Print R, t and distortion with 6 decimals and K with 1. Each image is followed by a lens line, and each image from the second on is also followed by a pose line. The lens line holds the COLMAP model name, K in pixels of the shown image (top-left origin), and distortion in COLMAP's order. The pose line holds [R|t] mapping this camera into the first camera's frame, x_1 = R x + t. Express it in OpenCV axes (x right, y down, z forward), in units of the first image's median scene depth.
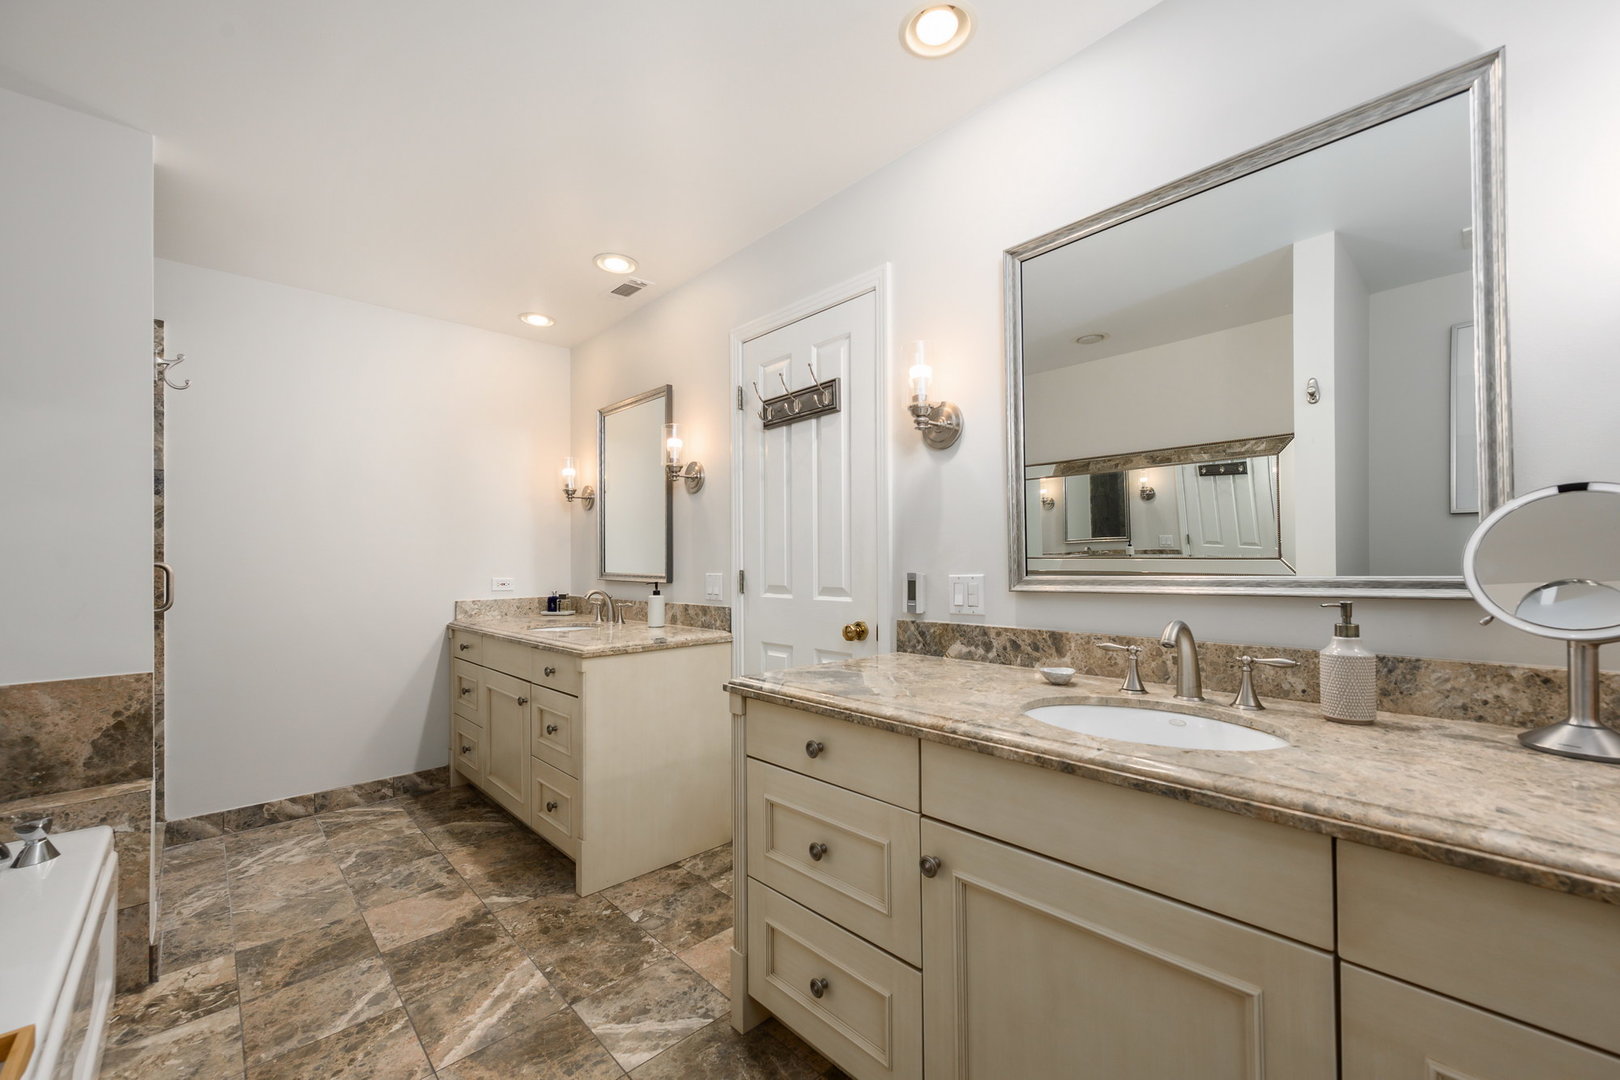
lens RADIAL K [[646.6, 0, 812.2], [0, 646.6, 552.8], [0, 0, 1]] dist [0.000504, 0.000135]
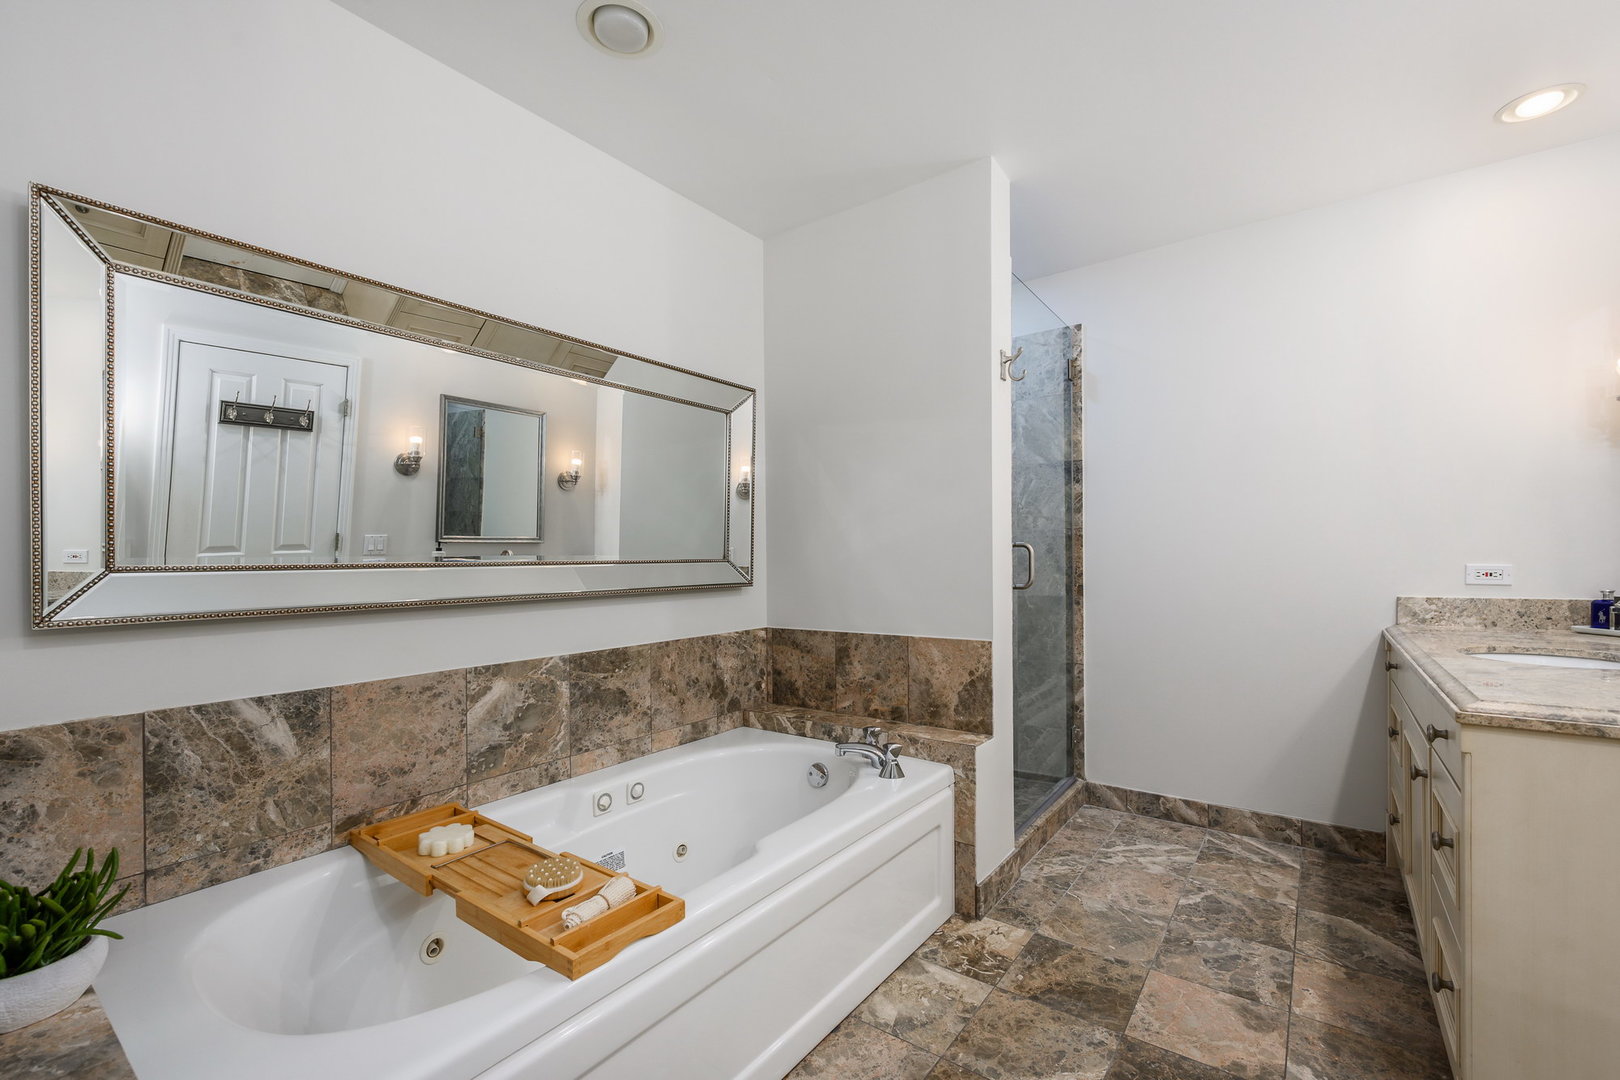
lens RADIAL K [[685.9, 0, 811.4], [0, 685.9, 555.3], [0, 0, 1]] dist [-0.001542, 0.000355]
pose [[0.182617, 0.003154, -0.983179, 0.060174], [0.022756, 0.999713, 0.007433, 0.015897], [0.982921, -0.023731, 0.182493, 0.362427]]
